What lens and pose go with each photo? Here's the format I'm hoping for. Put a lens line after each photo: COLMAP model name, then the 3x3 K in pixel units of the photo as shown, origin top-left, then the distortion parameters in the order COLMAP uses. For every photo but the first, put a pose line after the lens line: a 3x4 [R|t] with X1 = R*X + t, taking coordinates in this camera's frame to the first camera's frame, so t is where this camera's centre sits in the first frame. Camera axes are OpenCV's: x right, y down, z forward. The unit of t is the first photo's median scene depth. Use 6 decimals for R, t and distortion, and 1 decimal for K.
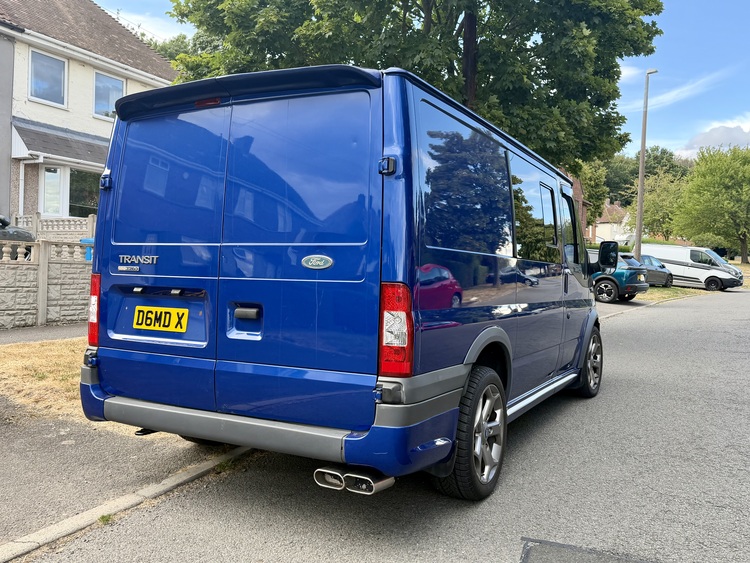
lens RADIAL K [[647.2, 0, 375.0], [0, 647.2, 281.5], [0, 0, 1]] dist [0.168627, -0.352273]
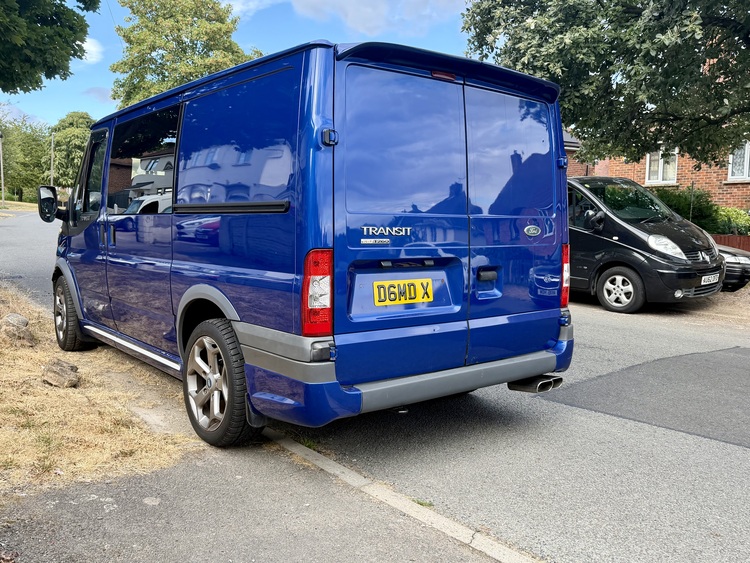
lens RADIAL K [[647.2, 0, 375.0], [0, 647.2, 281.5], [0, 0, 1]] dist [0.168627, -0.352273]
pose [[0.377258, -0.104009, 0.920249, -1.212476], [0.005763, 0.993918, 0.109973, -0.063438], [-0.926090, -0.036185, 0.375563, 0.675299]]
